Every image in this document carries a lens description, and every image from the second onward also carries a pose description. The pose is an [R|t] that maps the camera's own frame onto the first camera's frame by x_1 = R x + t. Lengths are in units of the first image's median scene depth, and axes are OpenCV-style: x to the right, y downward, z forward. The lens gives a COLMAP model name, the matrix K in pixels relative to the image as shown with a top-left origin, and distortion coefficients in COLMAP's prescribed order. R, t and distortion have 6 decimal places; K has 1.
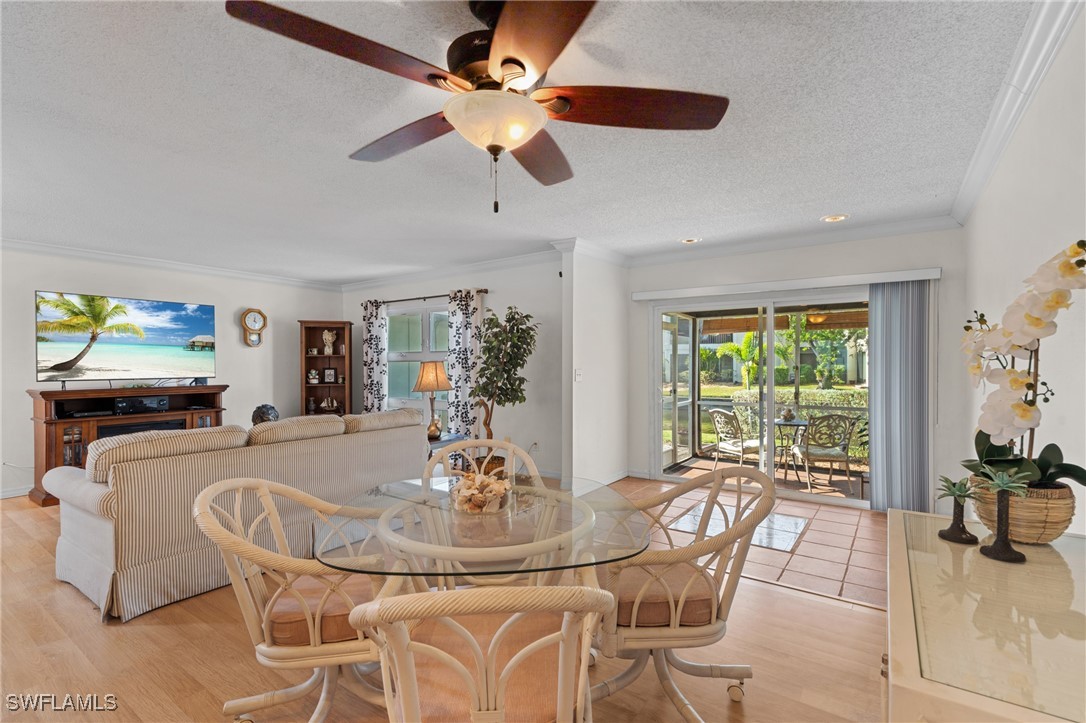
lens RADIAL K [[493.2, 0, 551.0], [0, 493.2, 372.2], [0, 0, 1]] dist [-0.009800, 0.004647]
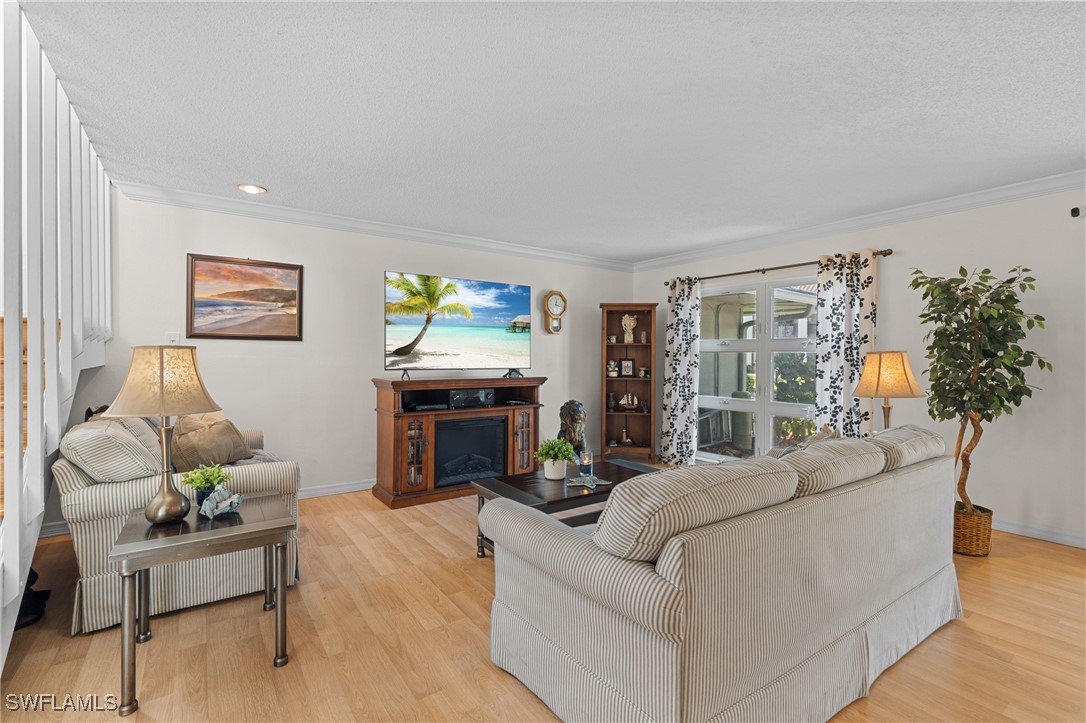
lens RADIAL K [[493.2, 0, 558.2], [0, 493.2, 359.5], [0, 0, 1]] dist [-0.009800, 0.004647]
pose [[0.947232, 0.016304, -0.320132, -0.343547], [-0.020843, 0.999725, -0.010756, 0.005162], [0.319869, 0.016861, 0.947312, 0.185139]]
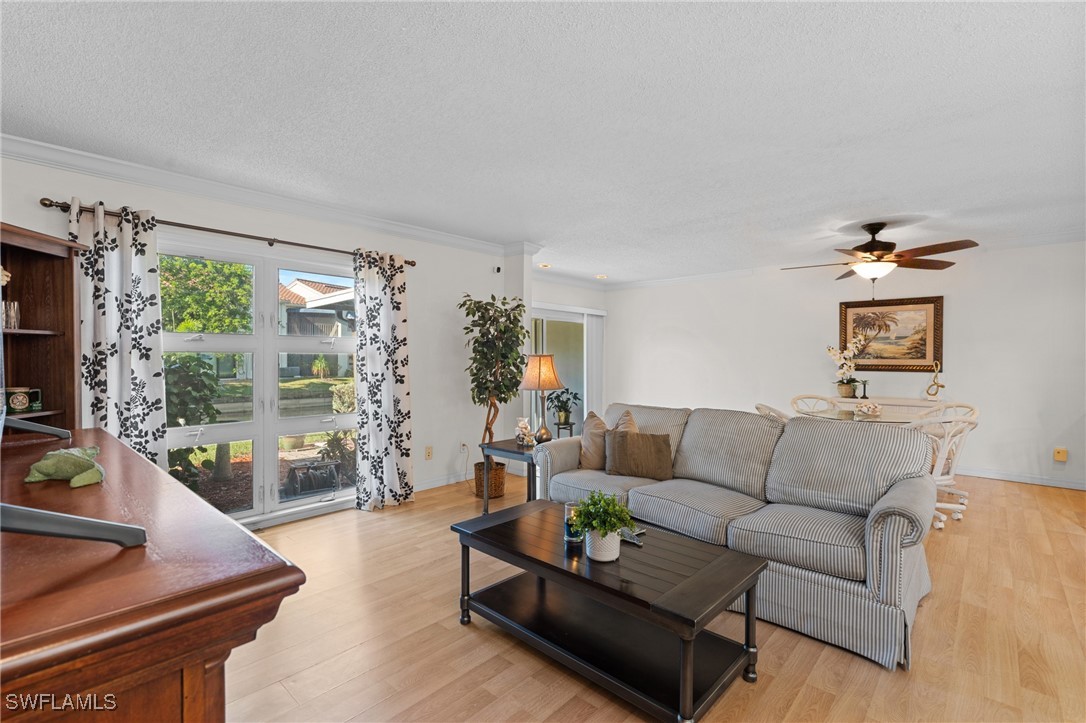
lens RADIAL K [[493.2, 0, 540.6], [0, 493.2, 366.2], [0, 0, 1]] dist [-0.009800, 0.004647]
pose [[0.133168, -0.008876, 0.991054, -0.845630], [0.017393, 0.999827, 0.006618, -0.005099], [-0.990941, 0.016356, 0.133300, 0.692181]]
